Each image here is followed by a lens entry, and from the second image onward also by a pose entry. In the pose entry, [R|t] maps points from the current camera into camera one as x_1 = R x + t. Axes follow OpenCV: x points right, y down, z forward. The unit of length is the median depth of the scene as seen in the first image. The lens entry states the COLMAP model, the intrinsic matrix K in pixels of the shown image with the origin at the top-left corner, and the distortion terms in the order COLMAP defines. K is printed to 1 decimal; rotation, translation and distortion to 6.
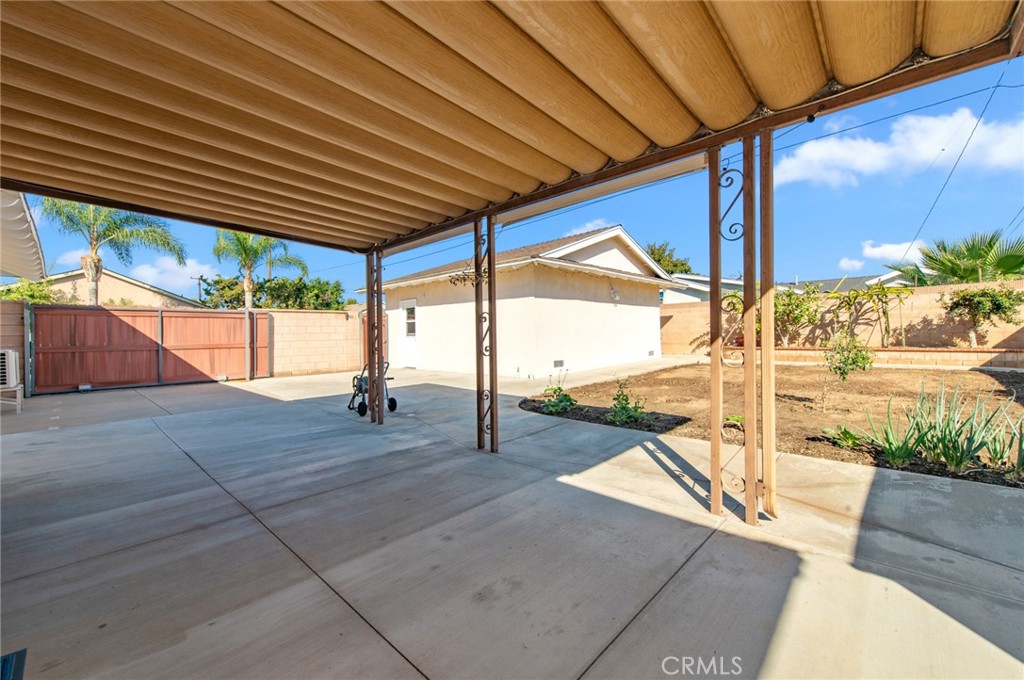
lens RADIAL K [[425.6, 0, 512.0], [0, 425.6, 340.0], [0, 0, 1]] dist [0.006466, -0.000746]
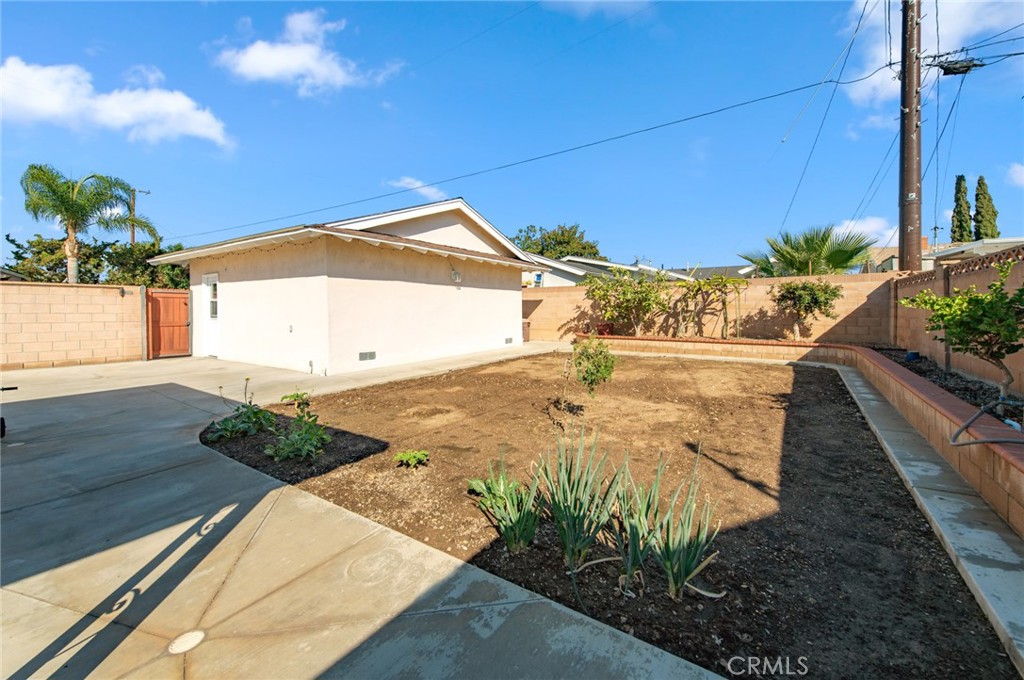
lens RADIAL K [[425.6, 0, 512.0], [0, 425.6, 340.0], [0, 0, 1]] dist [0.006466, -0.000746]
pose [[0.987278, 0.007761, 0.158814, 0.219323], [-0.015948, 0.998605, 0.050336, -0.020077], [-0.158202, -0.052228, 0.986024, 0.098794]]
